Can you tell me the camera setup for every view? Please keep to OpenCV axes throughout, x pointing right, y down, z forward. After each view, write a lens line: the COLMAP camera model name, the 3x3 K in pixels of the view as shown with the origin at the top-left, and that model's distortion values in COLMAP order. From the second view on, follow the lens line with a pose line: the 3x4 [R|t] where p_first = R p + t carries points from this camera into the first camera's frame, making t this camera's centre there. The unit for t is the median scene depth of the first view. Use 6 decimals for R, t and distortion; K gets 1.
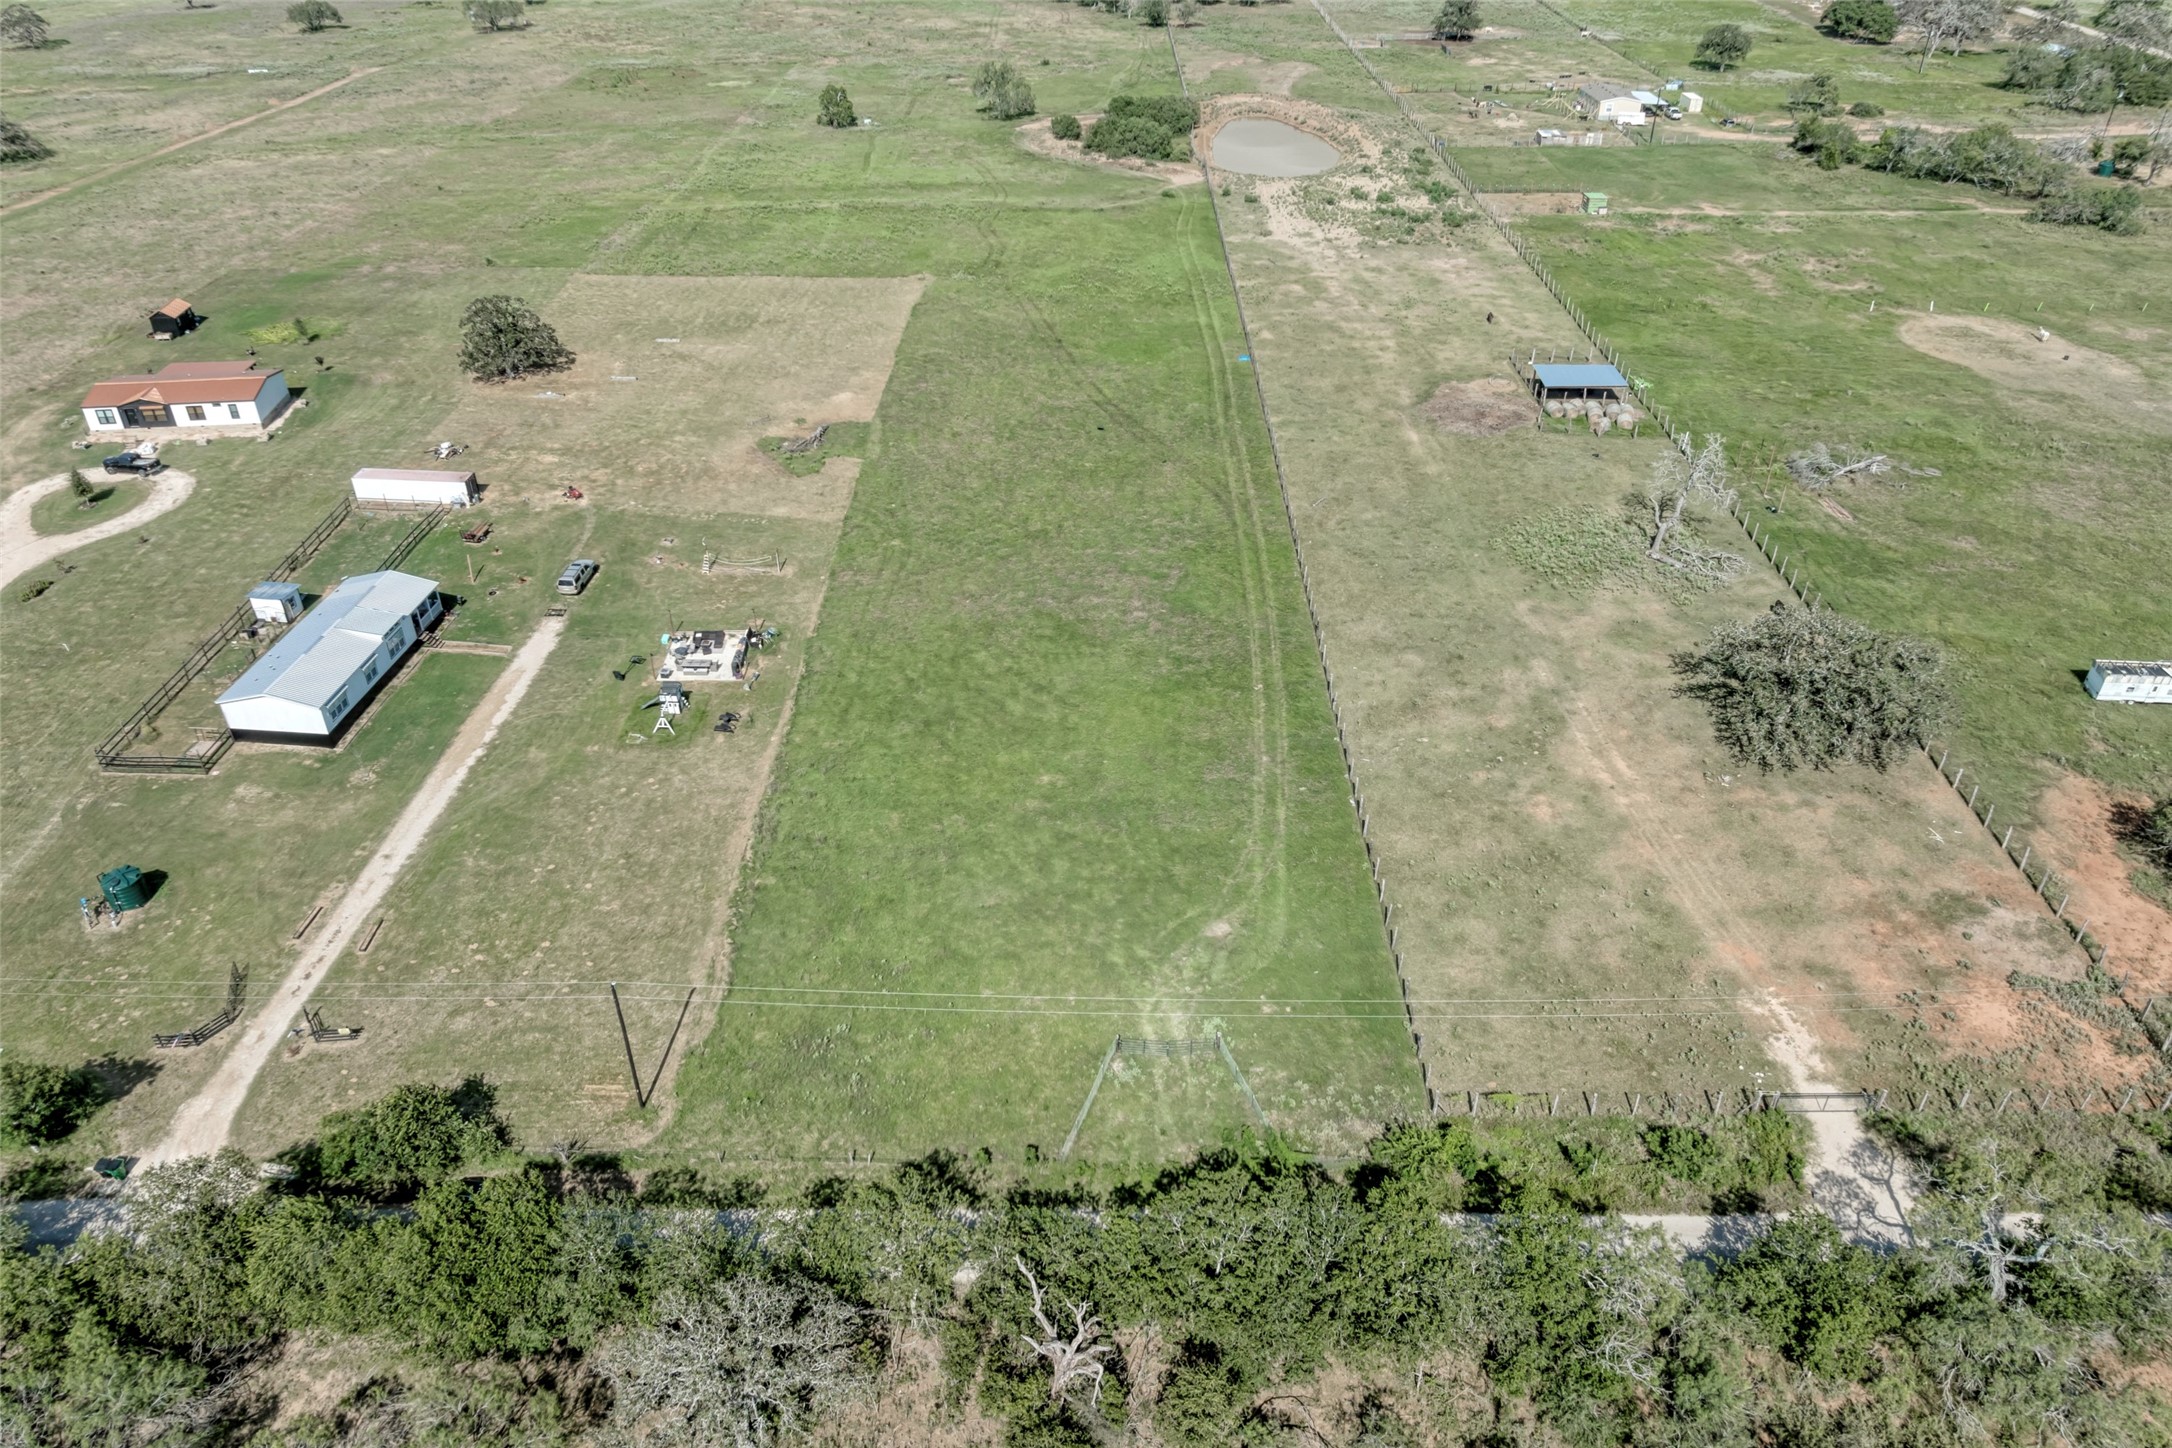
lens RADIAL K [[1513.8, 0, 1096.6], [0, 1513.8, 725.5], [0, 0, 1]] dist [-0.031515, 0.018533]
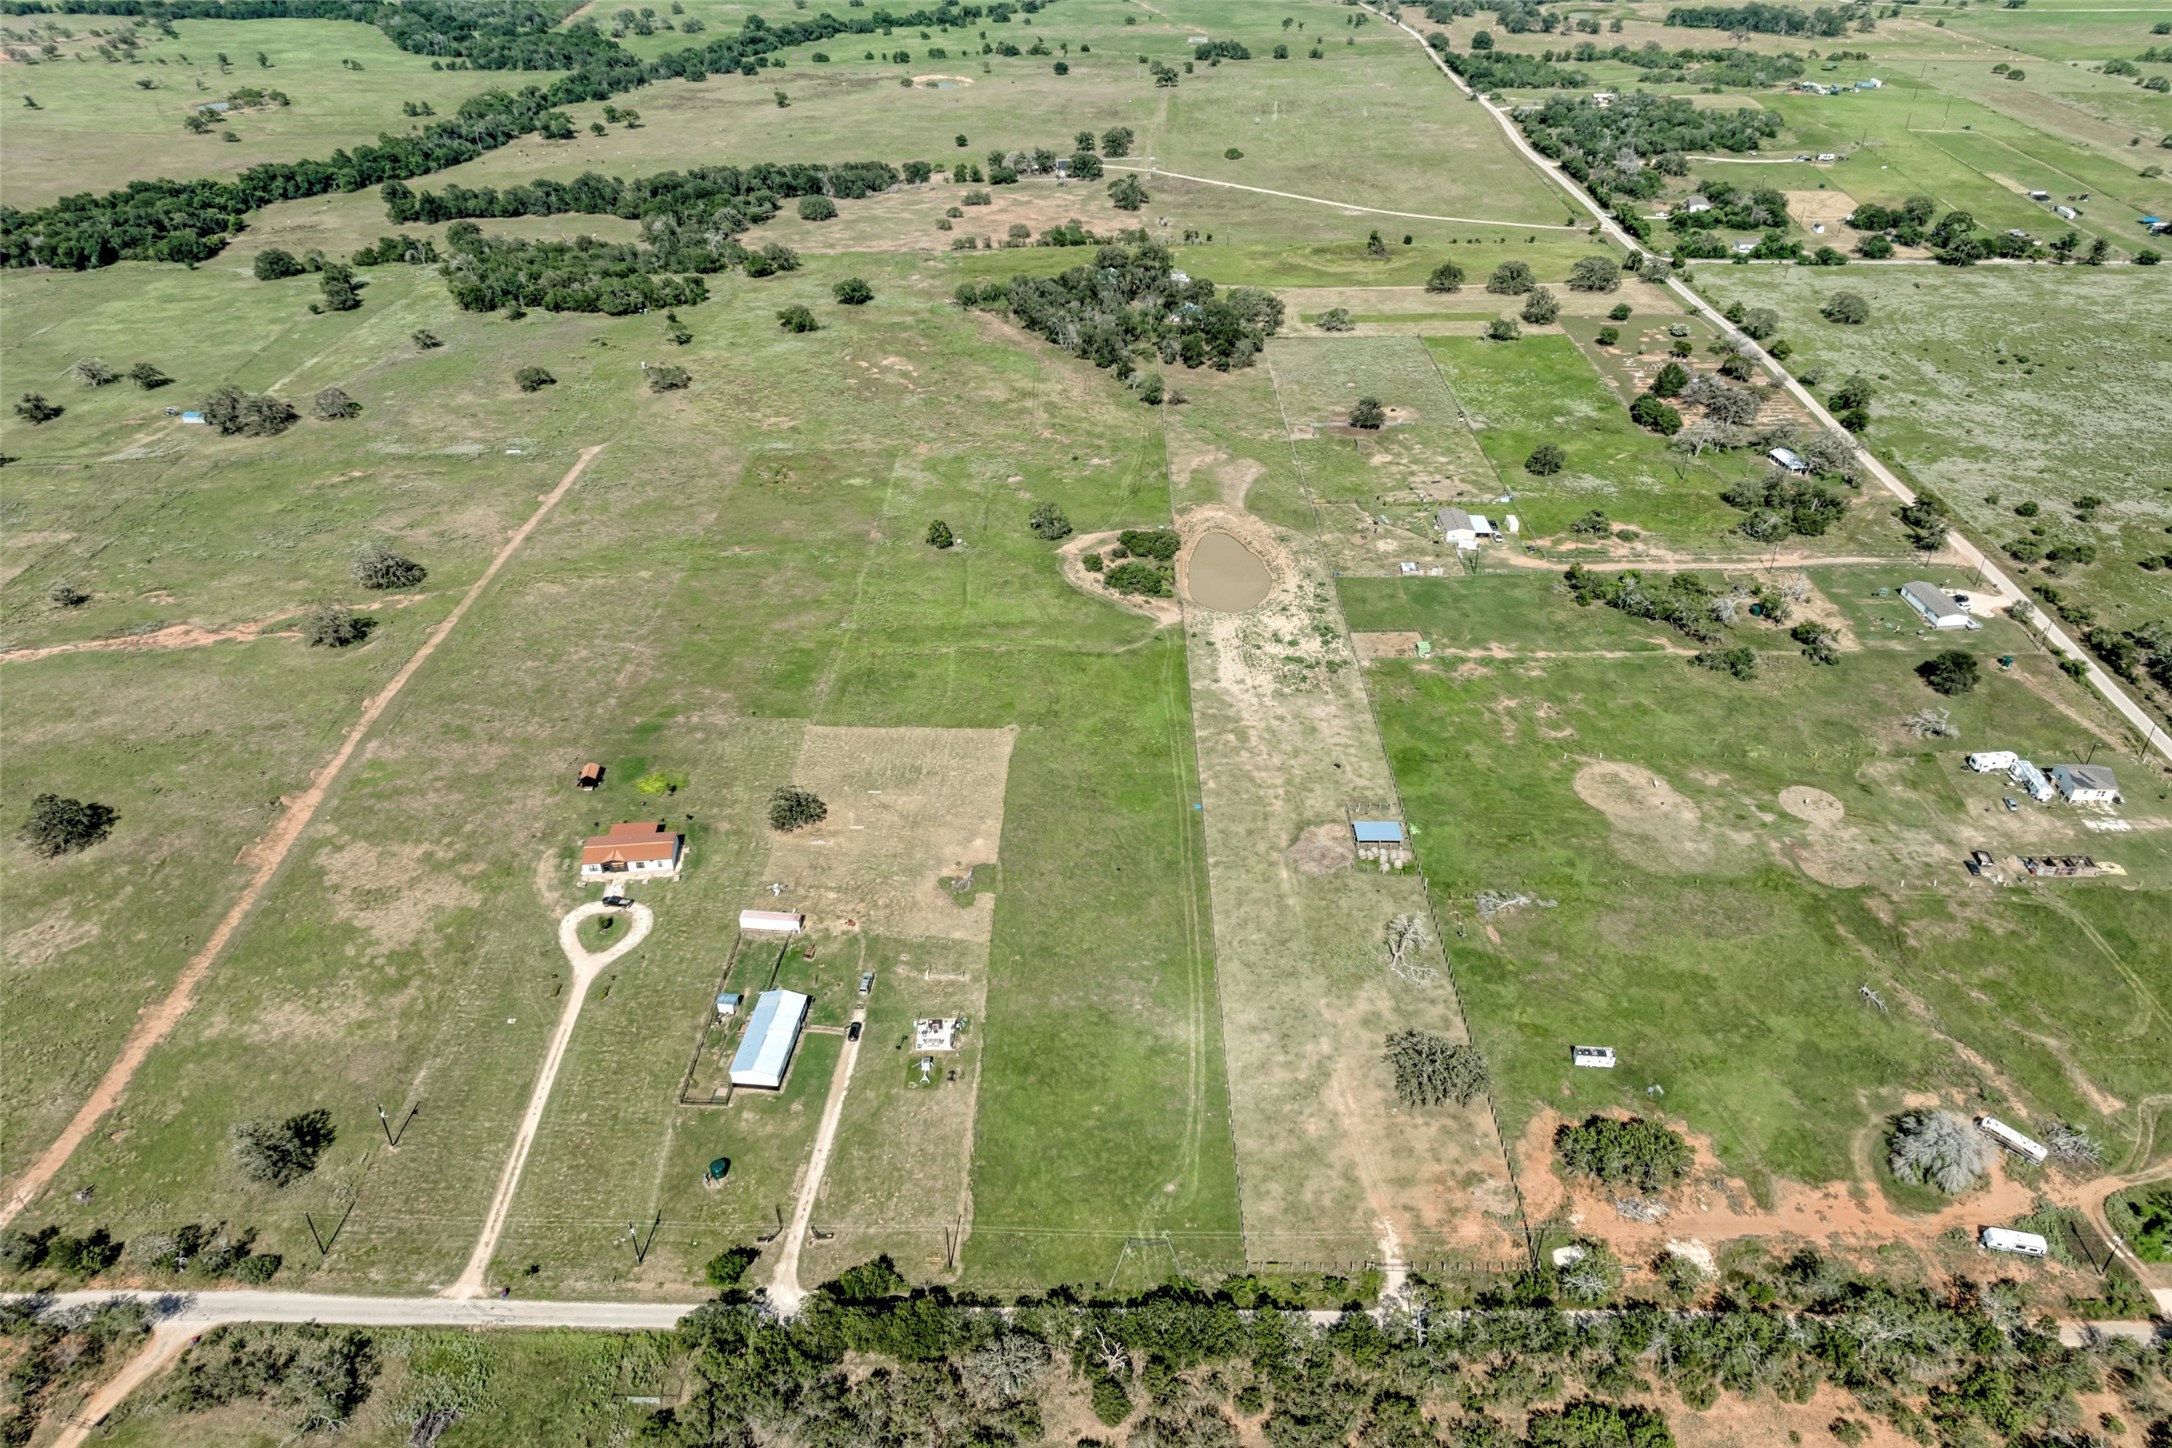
lens RADIAL K [[1513.8, 0, 1095.8], [0, 1513.8, 714.0], [0, 0, 1]] dist [-0.031515, 0.018533]
pose [[0.999994, 0.000795, -0.003504, -0.025317], [-0.000860, 0.999822, -0.018842, -0.472754], [0.003488, 0.018845, 0.999816, -1.178552]]
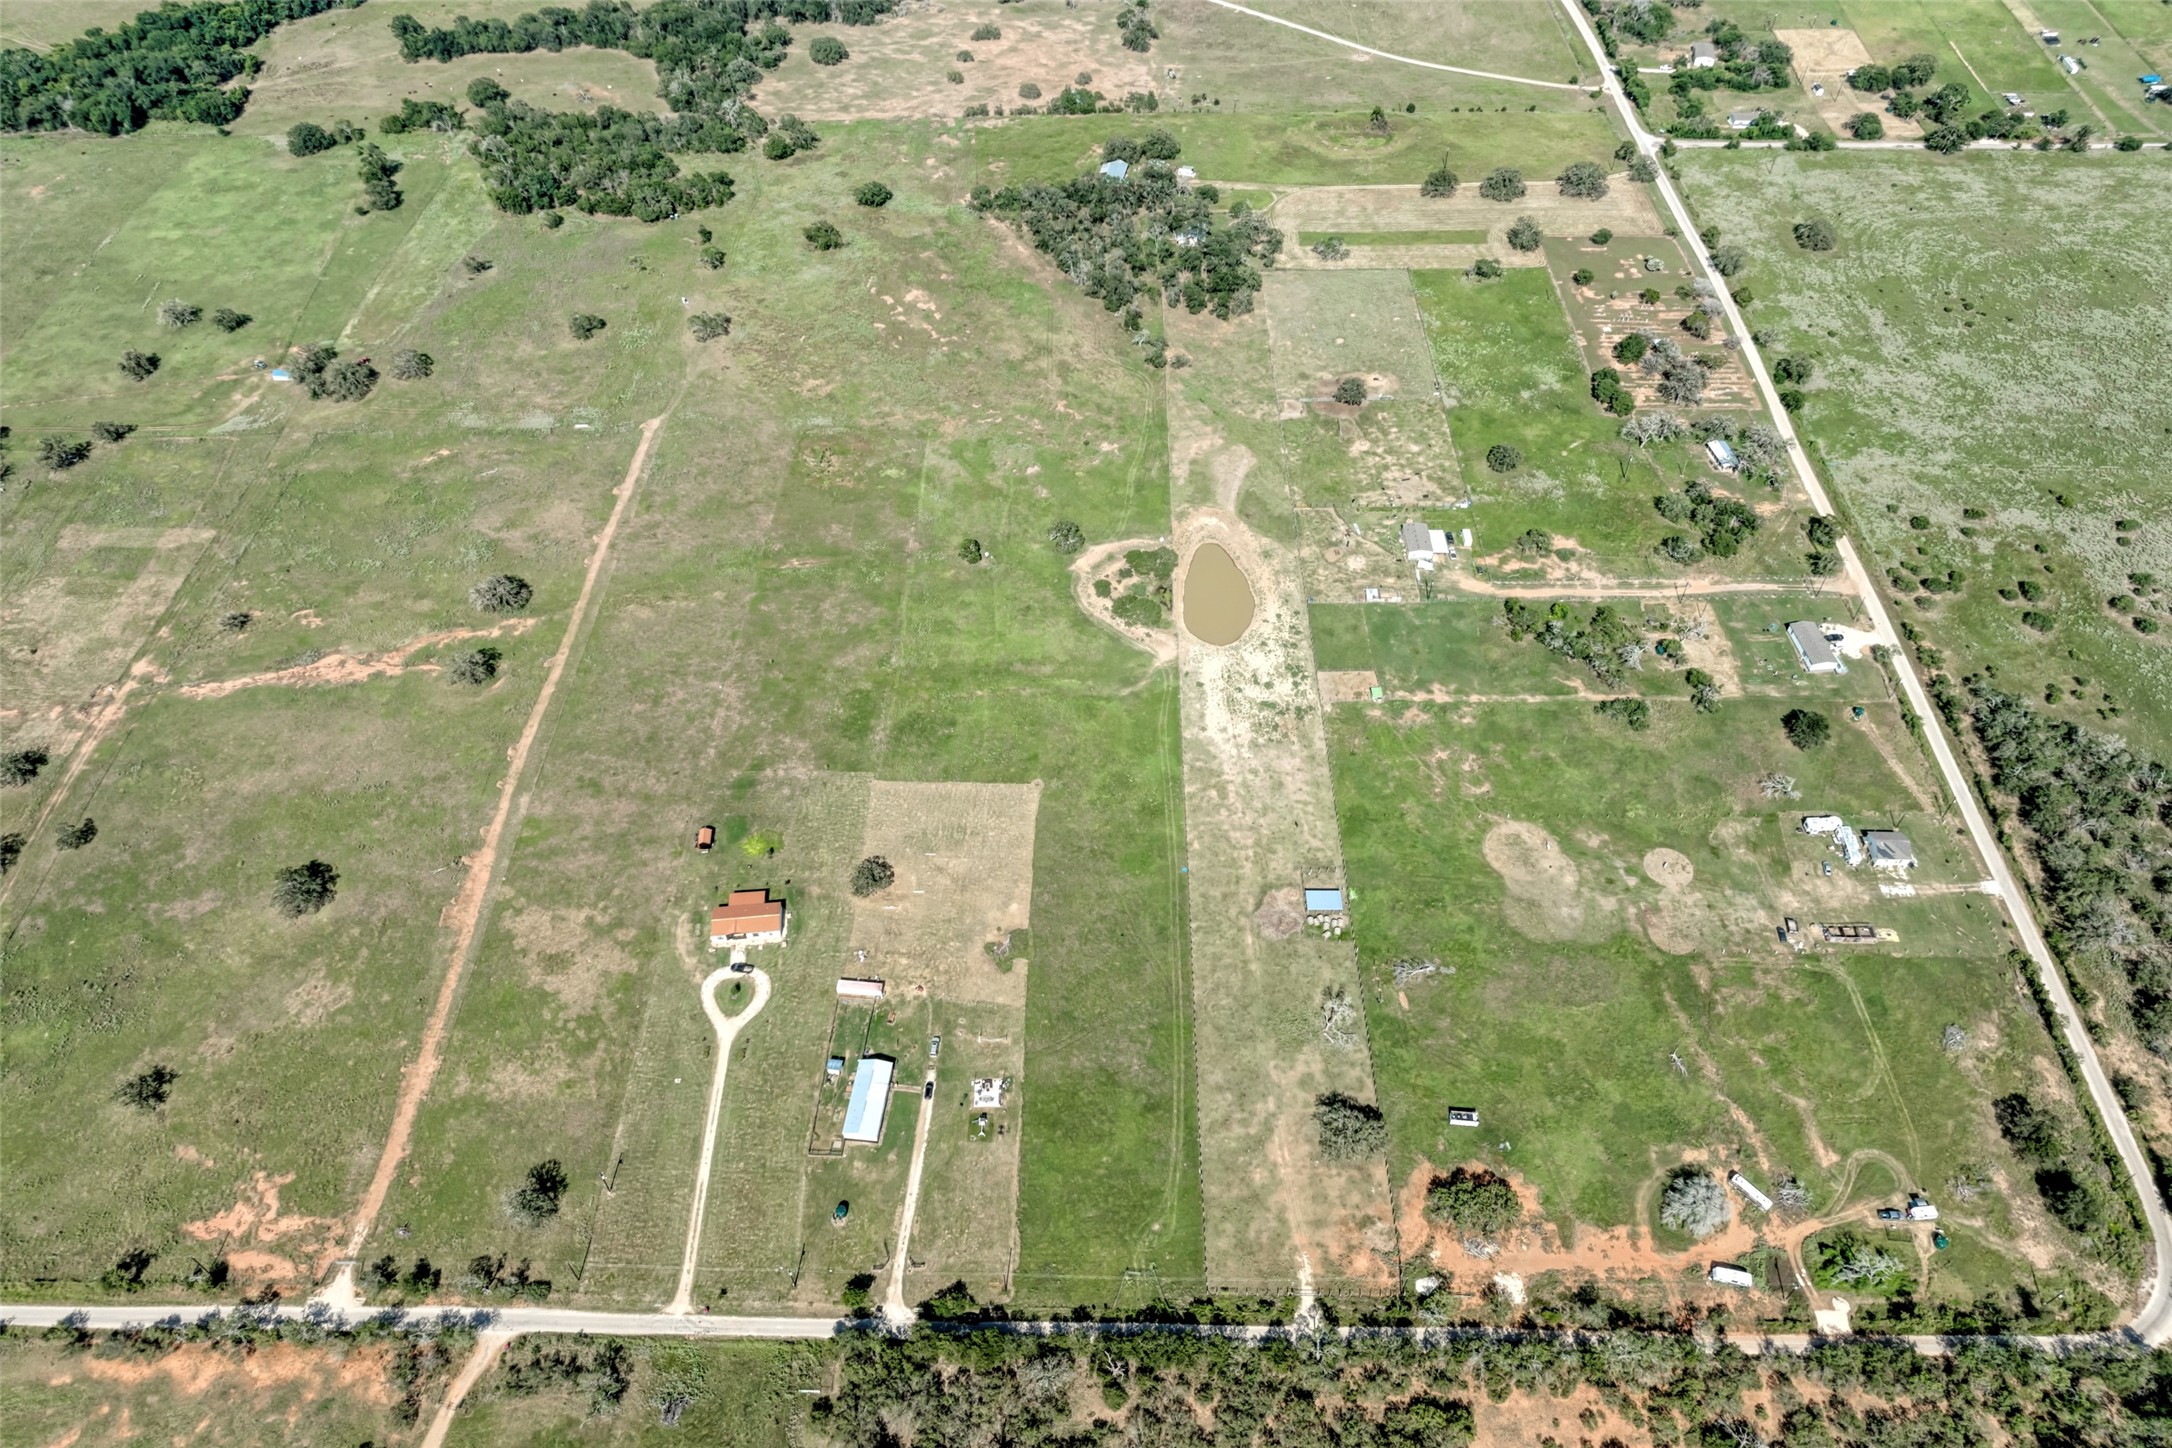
lens RADIAL K [[1513.8, 0, 1095.6], [0, 1513.8, 711.2], [0, 0, 1]] dist [-0.031515, 0.018533]
pose [[0.999968, 0.004563, -0.006633, -0.034193], [-0.002847, 0.971061, 0.238814, -1.510708], [0.007531, -0.238787, 0.971043, -1.721526]]
